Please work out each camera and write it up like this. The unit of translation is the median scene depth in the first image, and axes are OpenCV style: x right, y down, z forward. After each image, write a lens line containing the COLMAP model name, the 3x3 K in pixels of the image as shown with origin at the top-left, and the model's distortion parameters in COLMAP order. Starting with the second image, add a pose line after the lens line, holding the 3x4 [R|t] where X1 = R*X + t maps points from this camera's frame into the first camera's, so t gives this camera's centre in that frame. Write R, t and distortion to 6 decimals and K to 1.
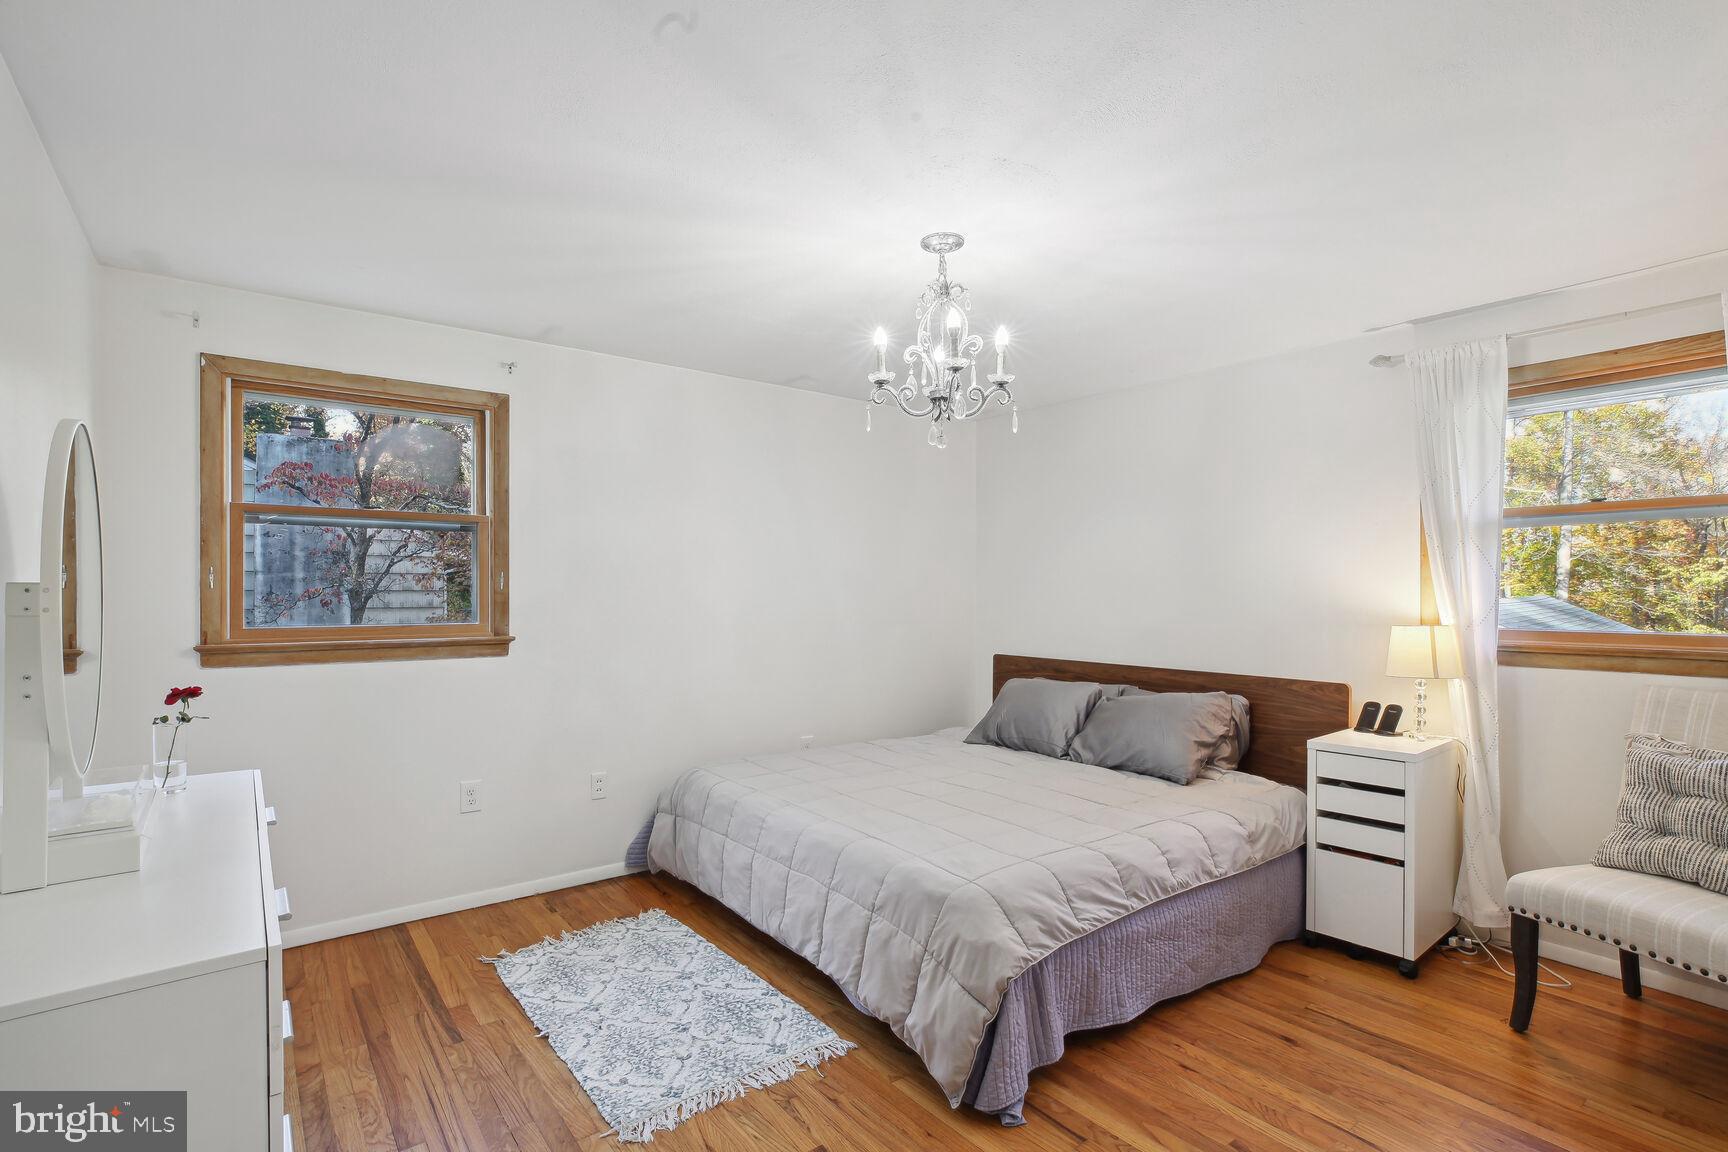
lens RADIAL K [[831.2, 0, 855.7], [0, 831.2, 570.9], [0, 0, 1]] dist [-0.043242, 0.014854]
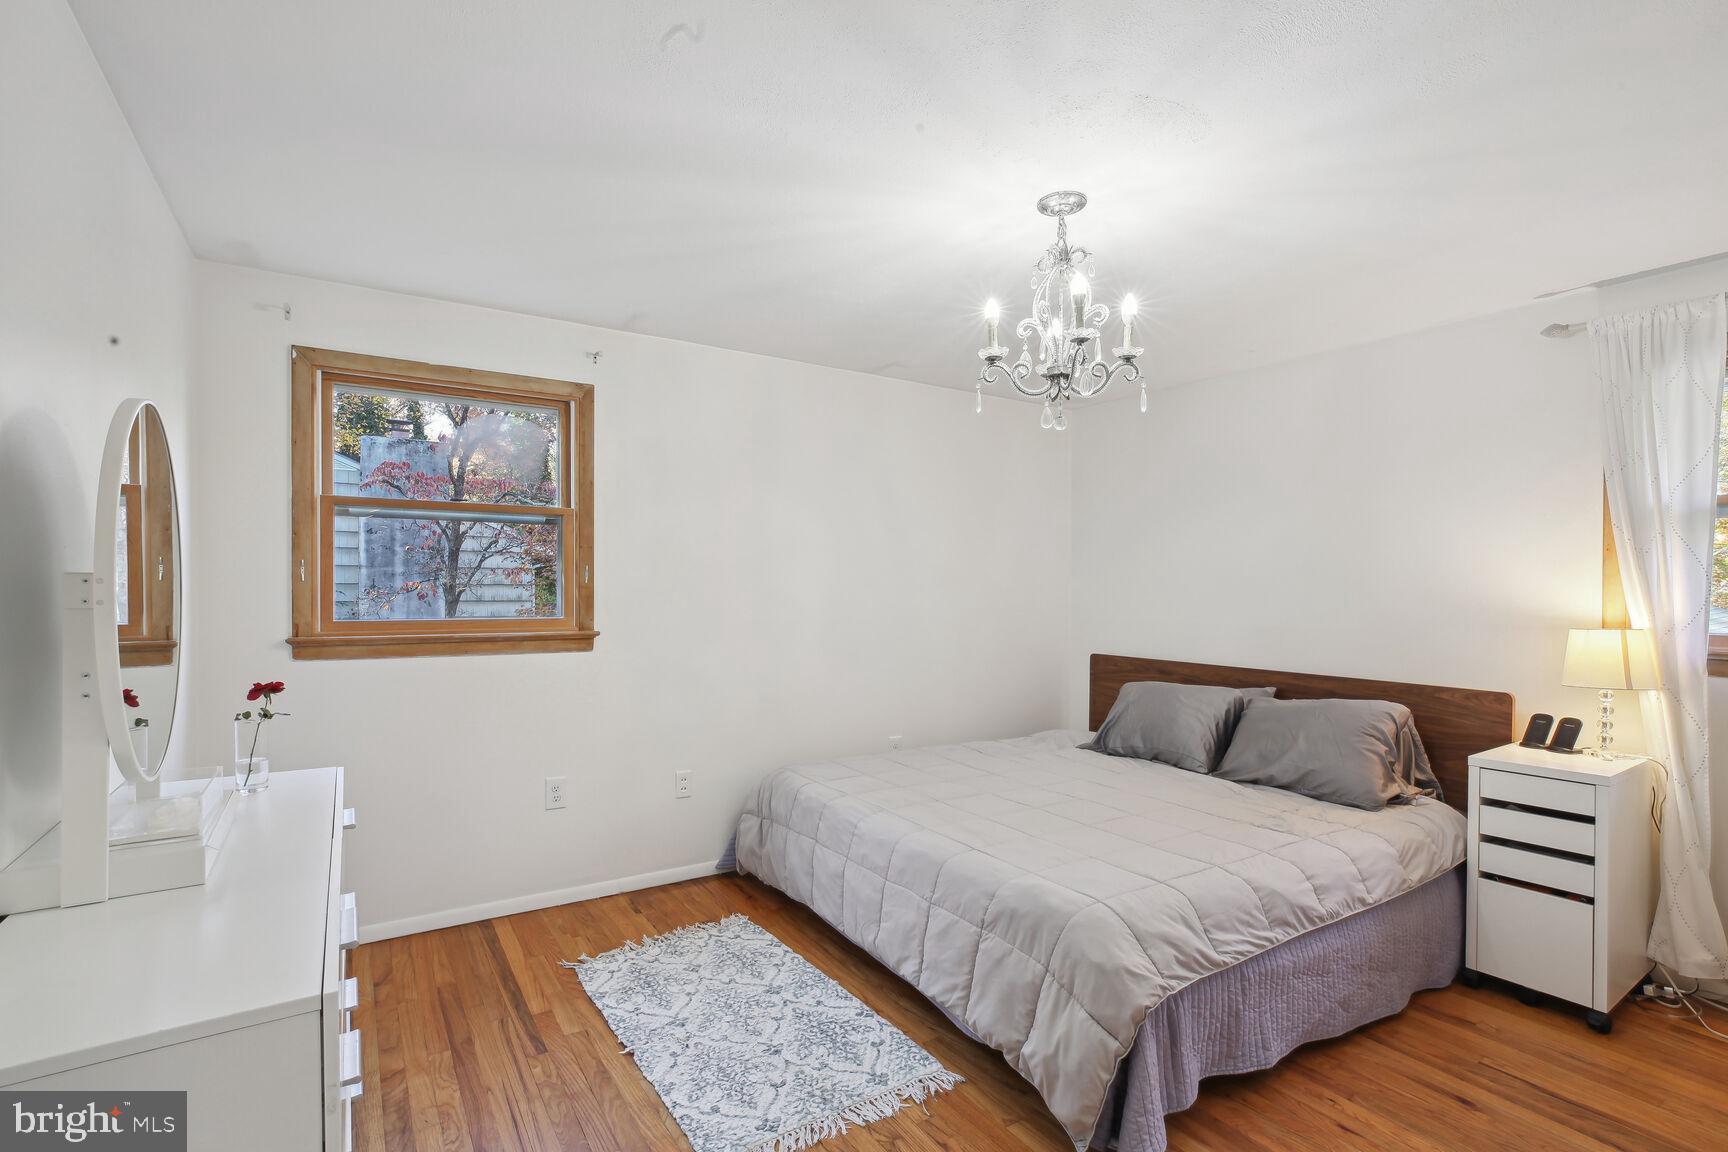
lens RADIAL K [[790.4, 0, 864.0], [0, 790.4, 576.0], [0, 0, 1]] dist [-0.041901, 0.012729]
pose [[0.997874, 0.004387, -0.065023, -0.053216], [-0.003724, 0.999940, 0.010315, 0.004025], [0.065064, -0.010051, 0.997830, 0.120103]]
